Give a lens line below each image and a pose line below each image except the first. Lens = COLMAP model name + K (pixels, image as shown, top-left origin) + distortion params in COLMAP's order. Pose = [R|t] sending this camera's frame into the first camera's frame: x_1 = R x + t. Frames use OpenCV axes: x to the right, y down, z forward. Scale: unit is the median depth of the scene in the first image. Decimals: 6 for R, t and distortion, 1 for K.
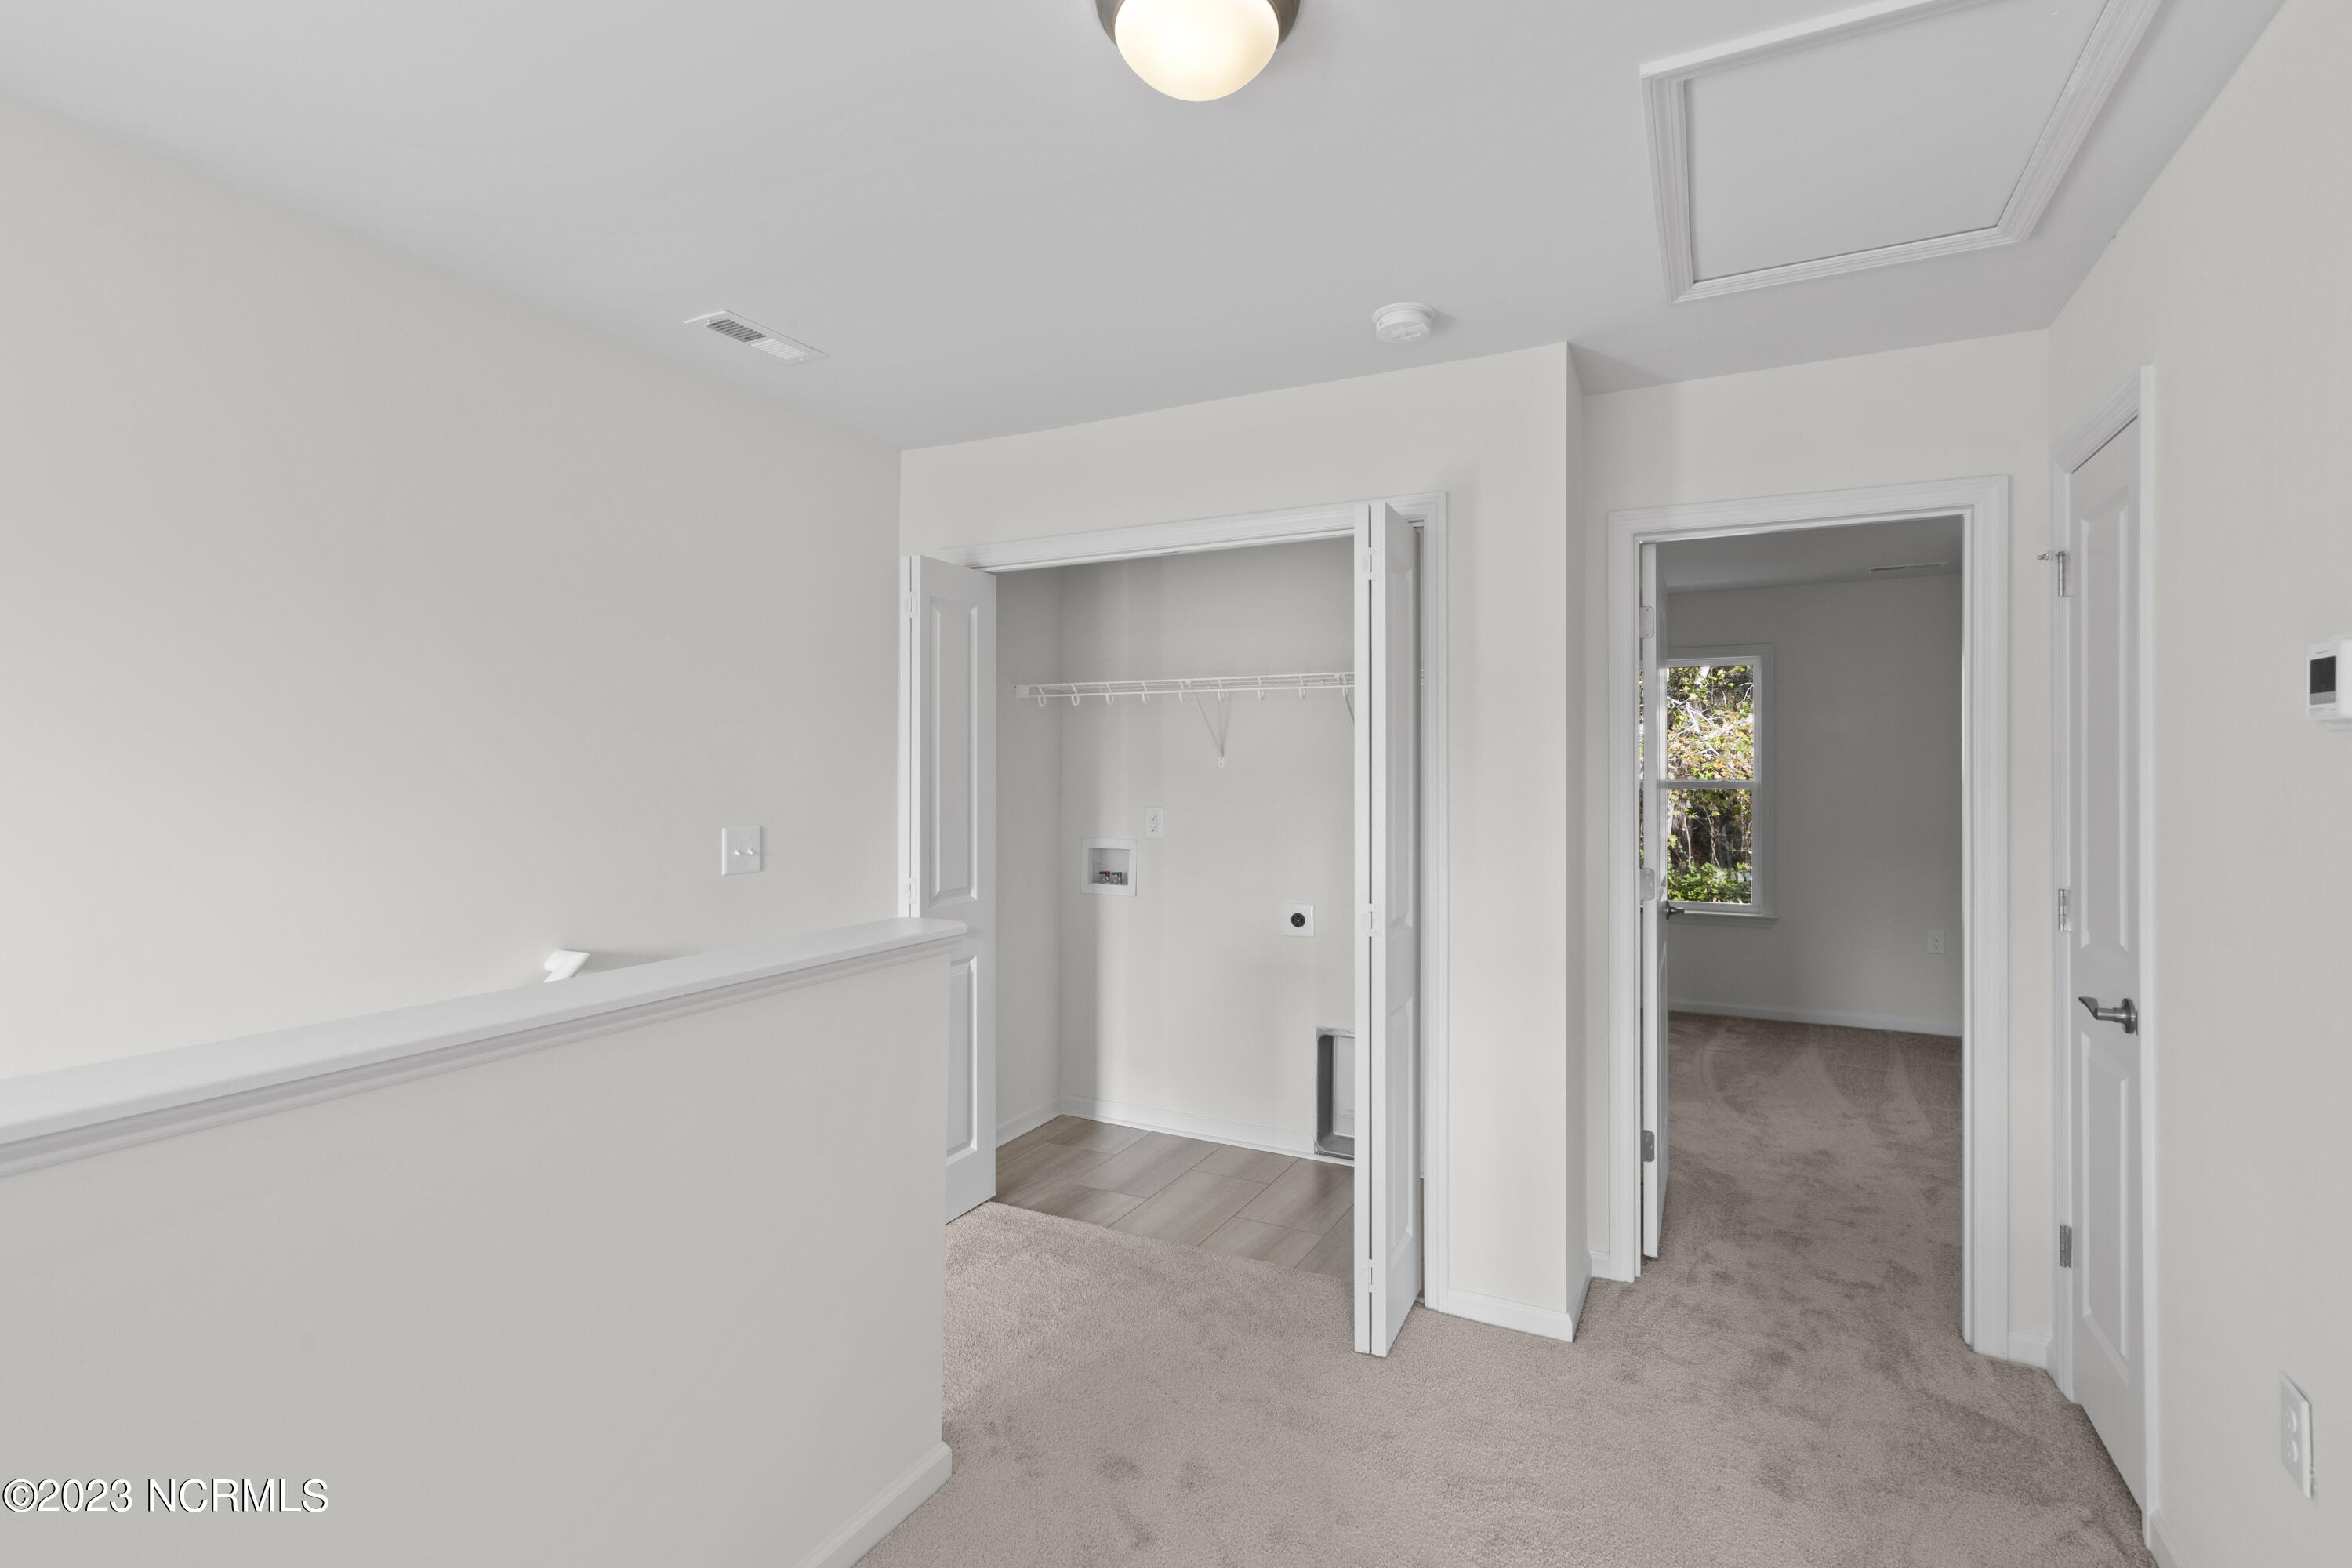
lens RADIAL K [[1066.5, 0, 1177.4], [0, 1066.5, 780.8], [0, 0, 1]] dist [0.005562, 0.000289]
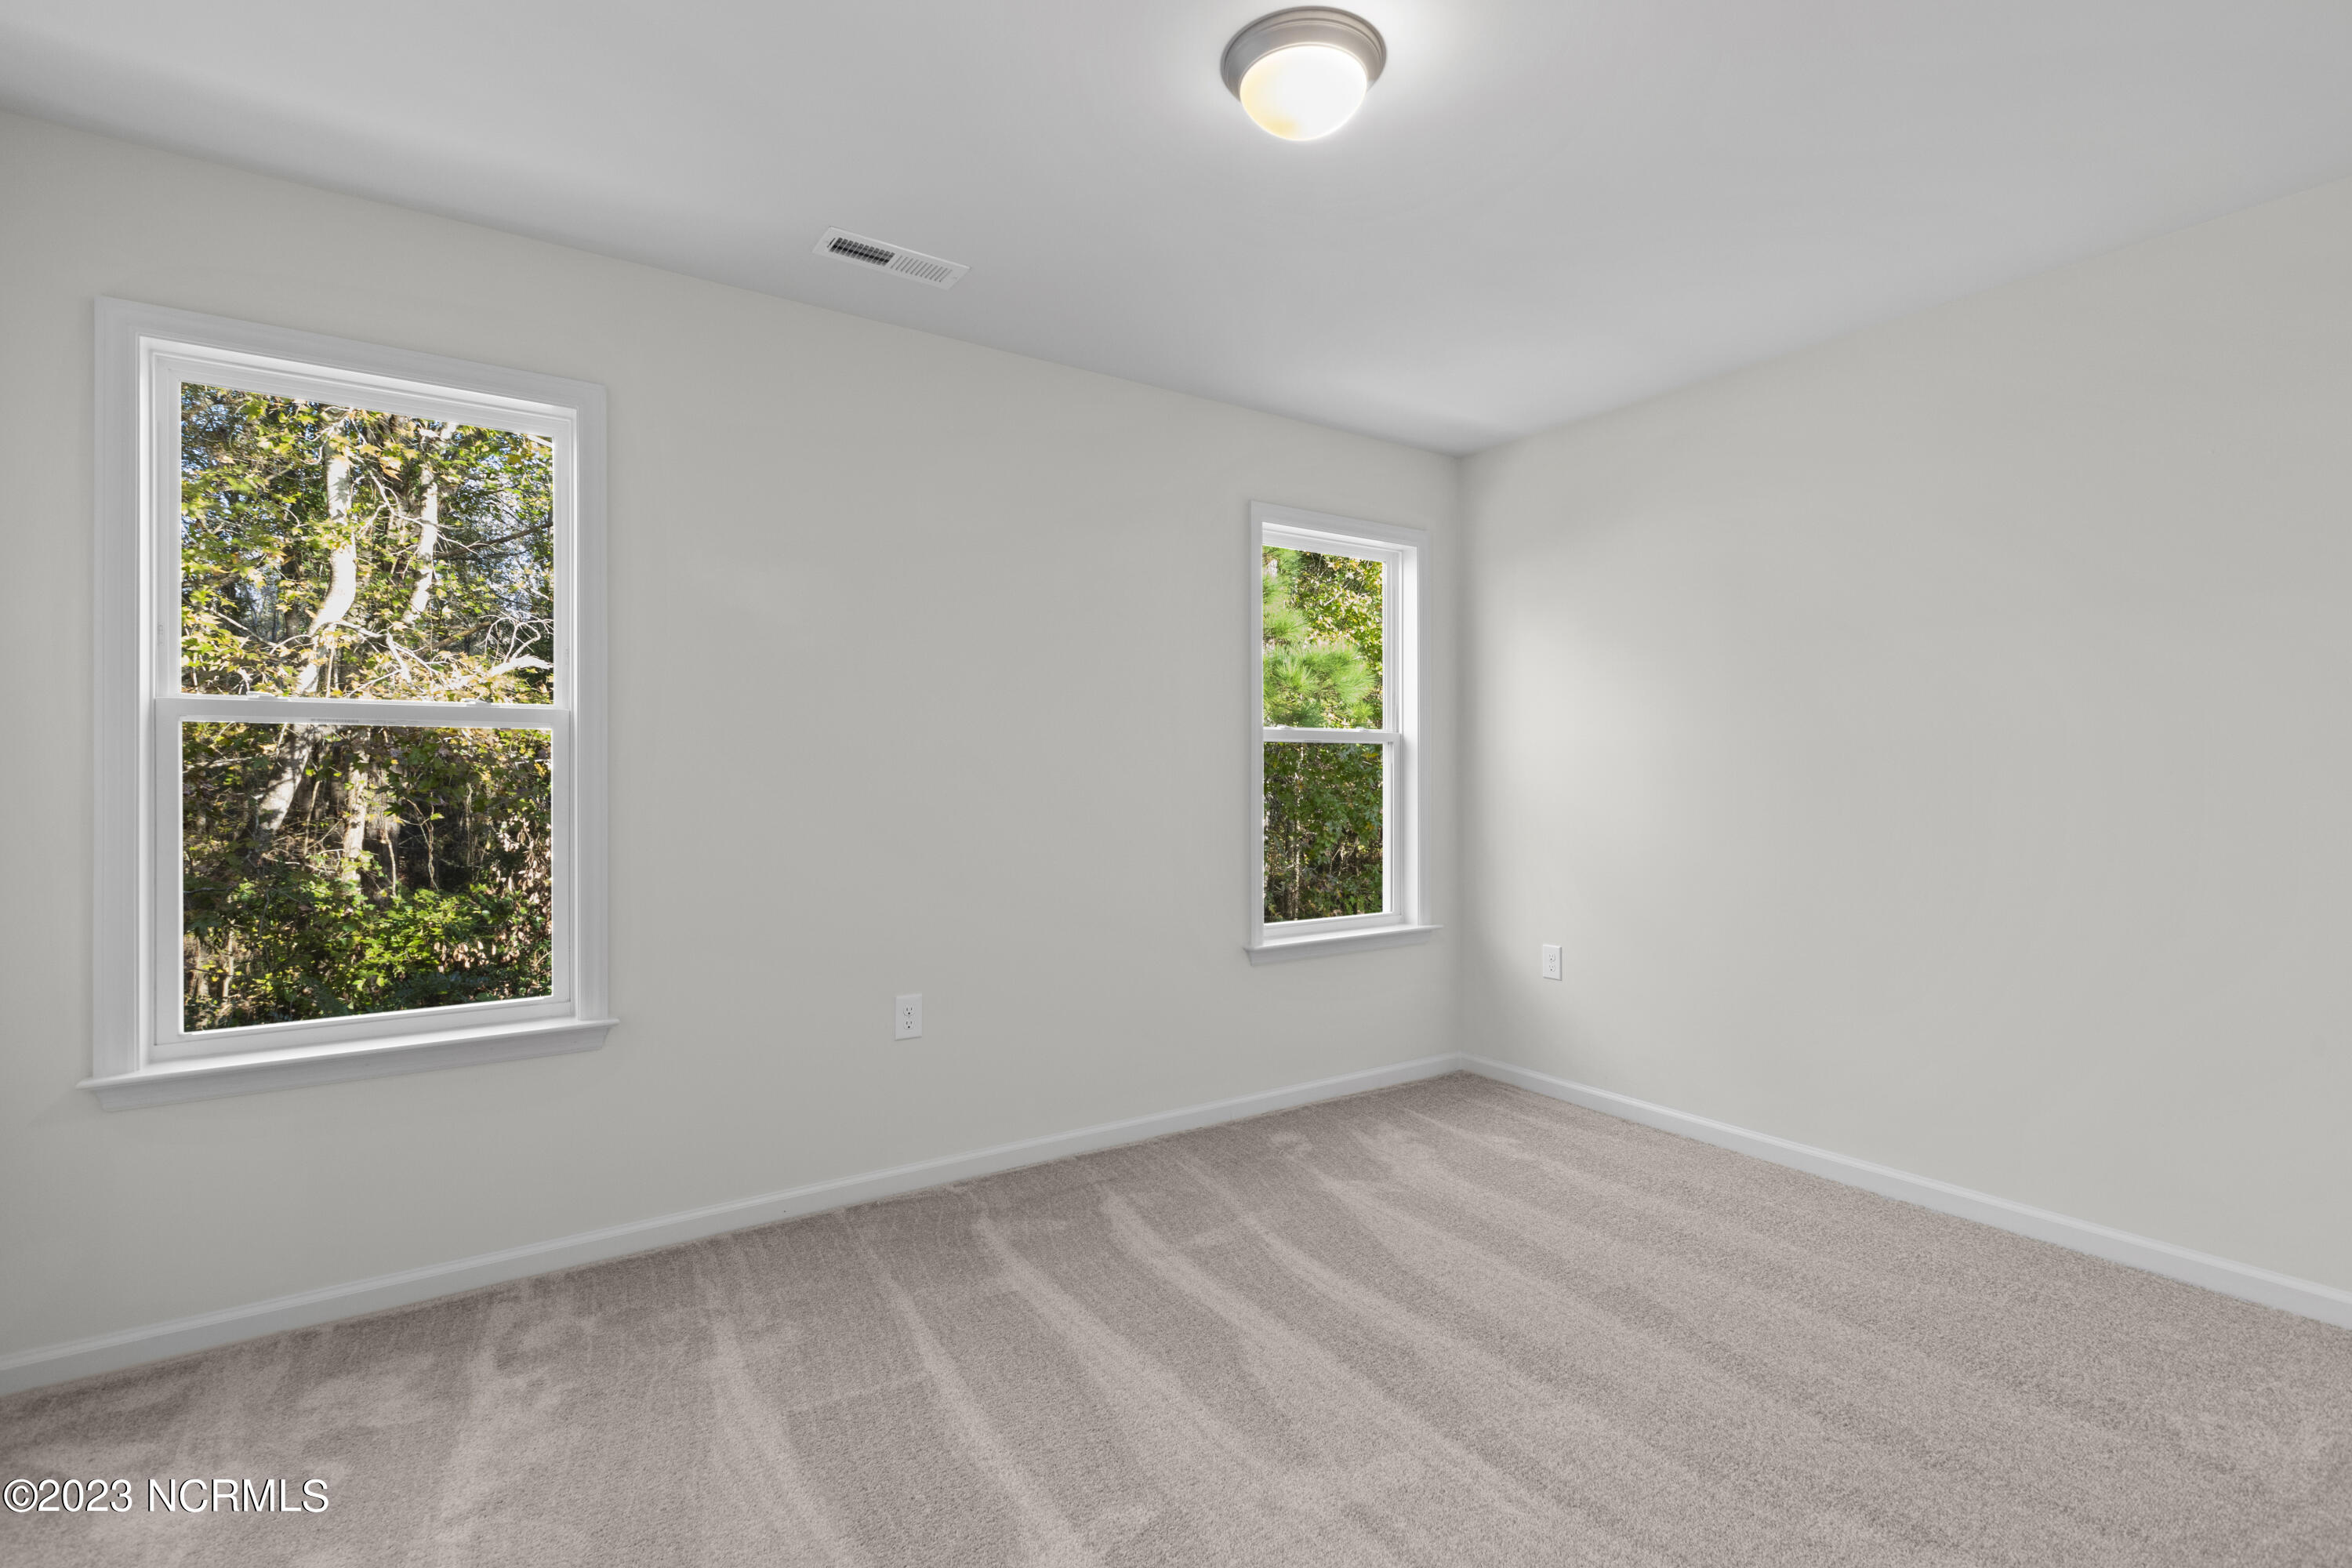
lens RADIAL K [[1066.5, 0, 1165.7], [0, 1066.5, 779.8], [0, 0, 1]] dist [0.005562, 0.000289]
pose [[0.477503, -0.001015, 0.878629, 0.130128], [0.005705, 0.999982, -0.001945, 0.012208], [-0.878611, 0.005942, 0.477500, 0.271912]]
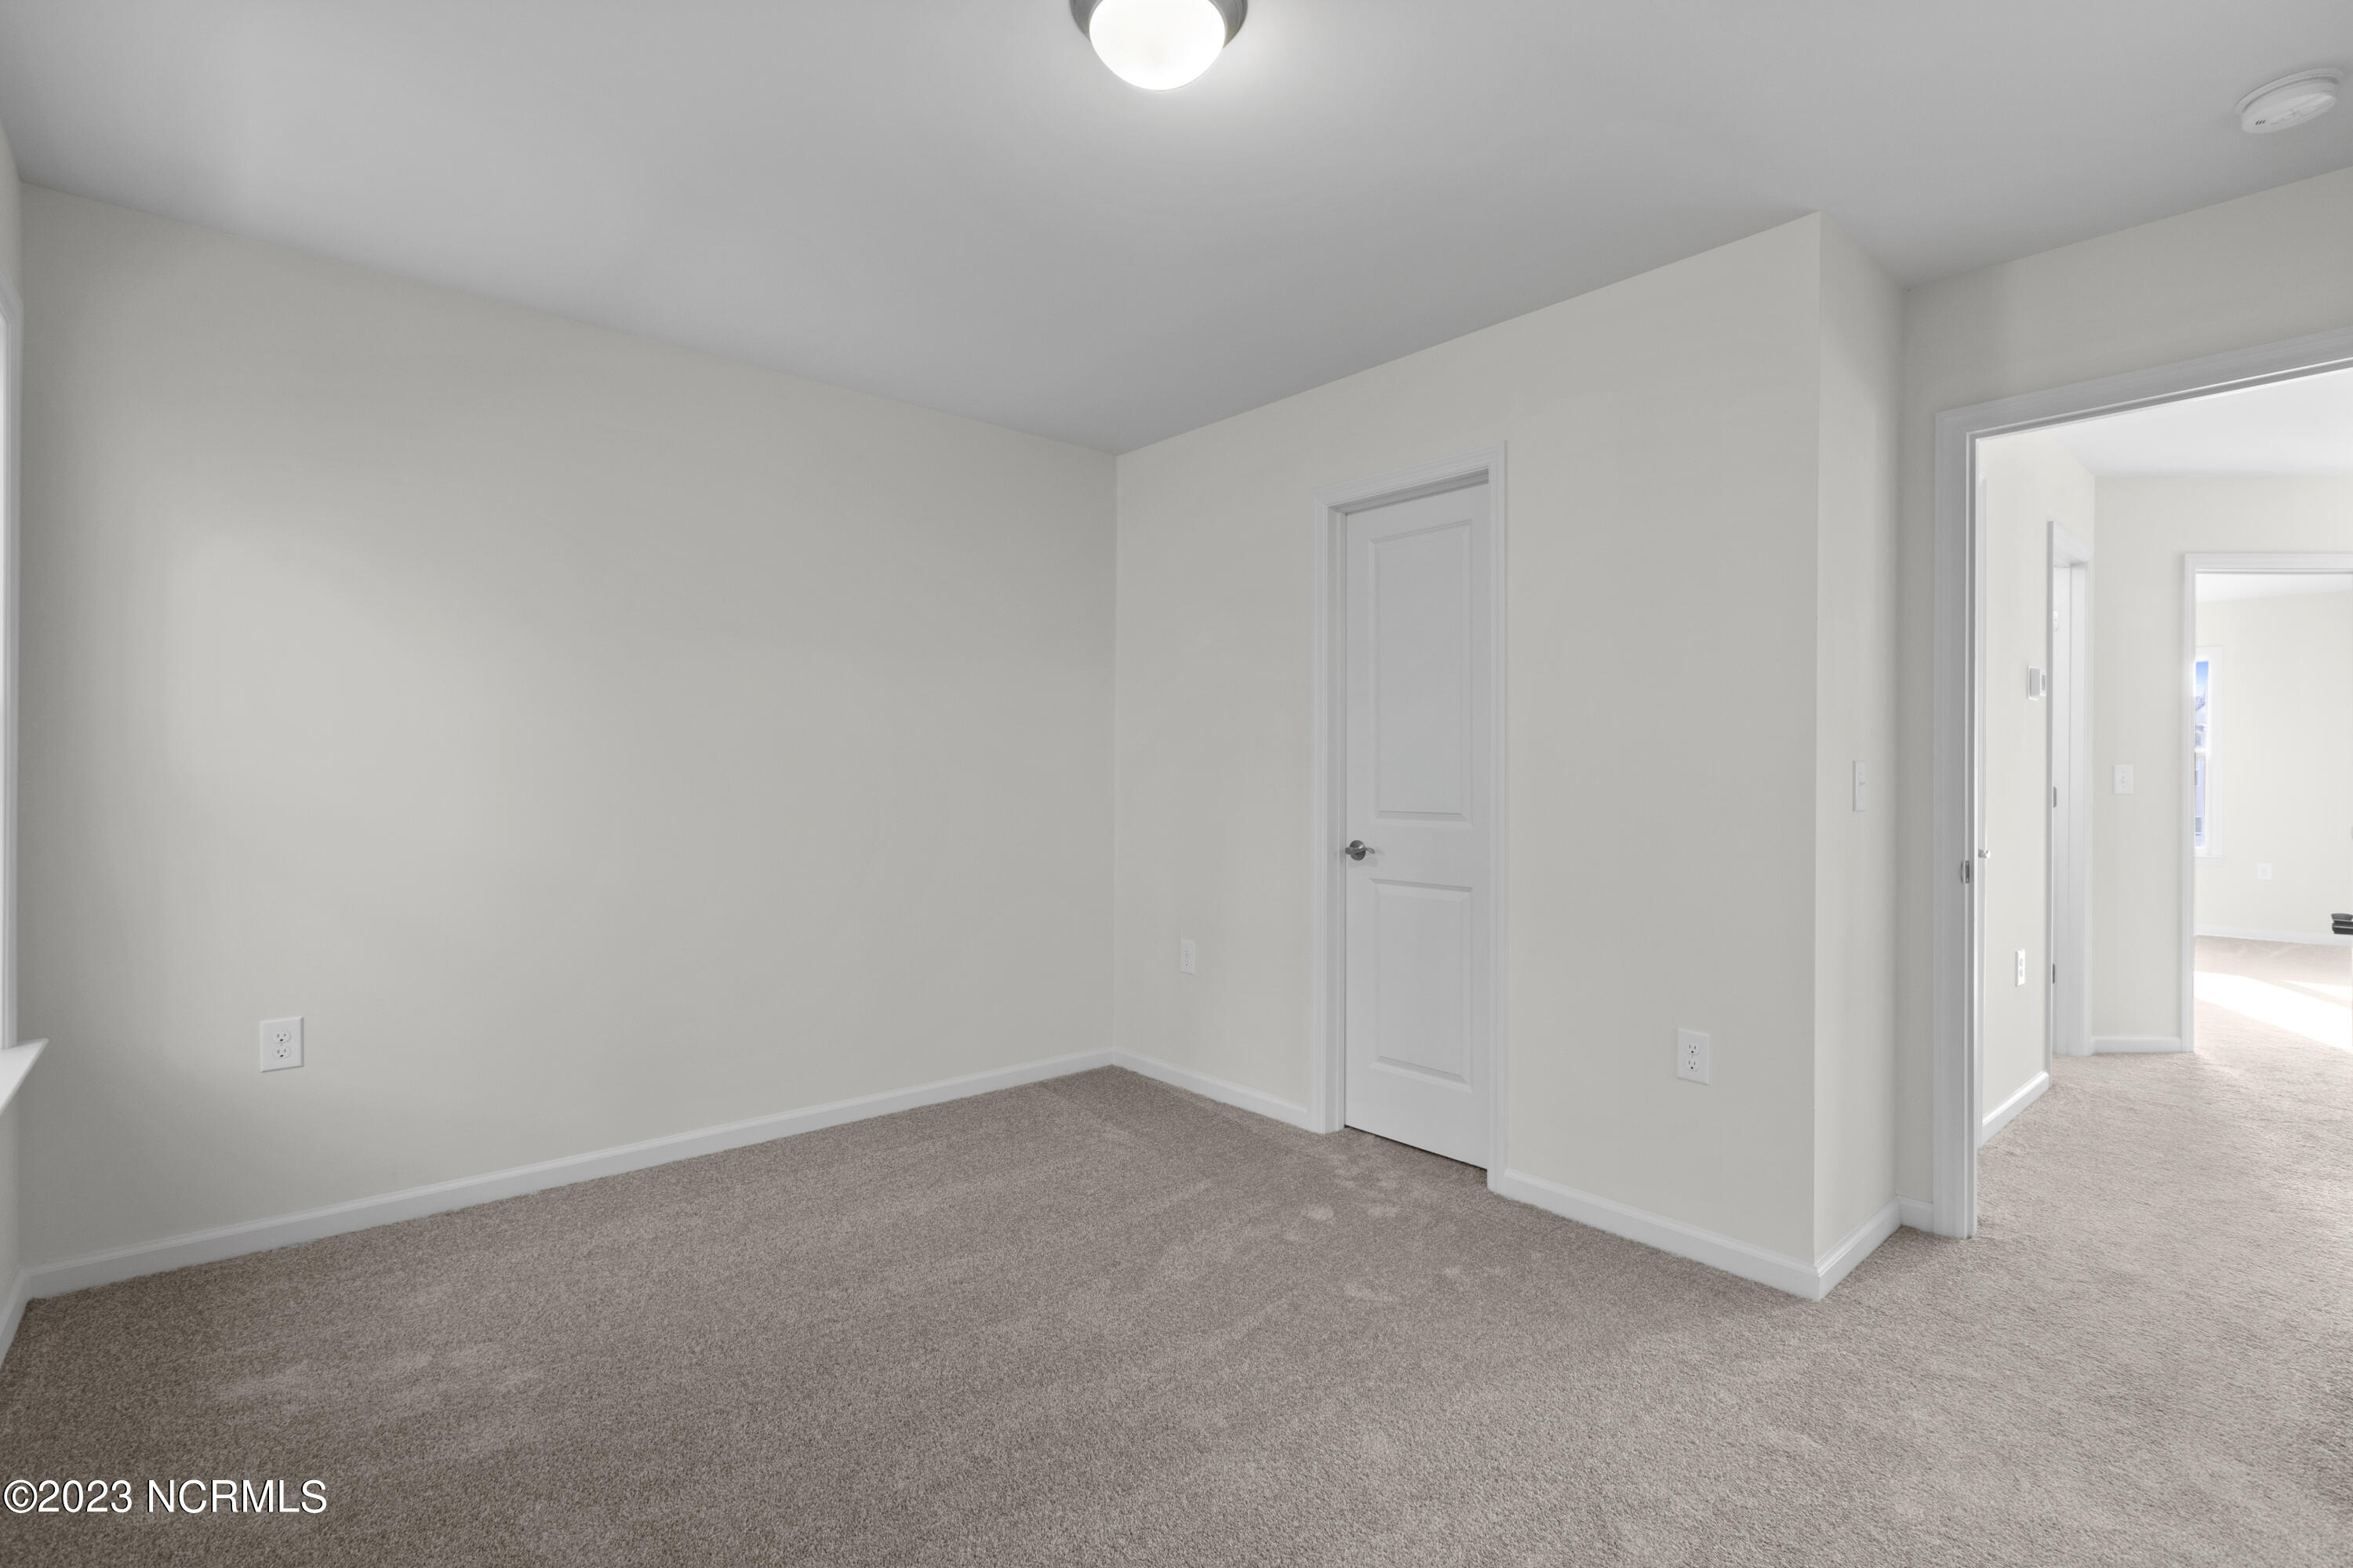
lens RADIAL K [[1067.0, 0, 1175.9], [0, 1067.0, 776.6], [0, 0, 1]] dist [0.005562, 0.000289]
pose [[-0.937016, -0.007576, 0.349203, 0.222133], [-0.008398, 0.999964, -0.000842, 0.011900], [-0.349184, -0.003721, -0.937047, 0.459523]]
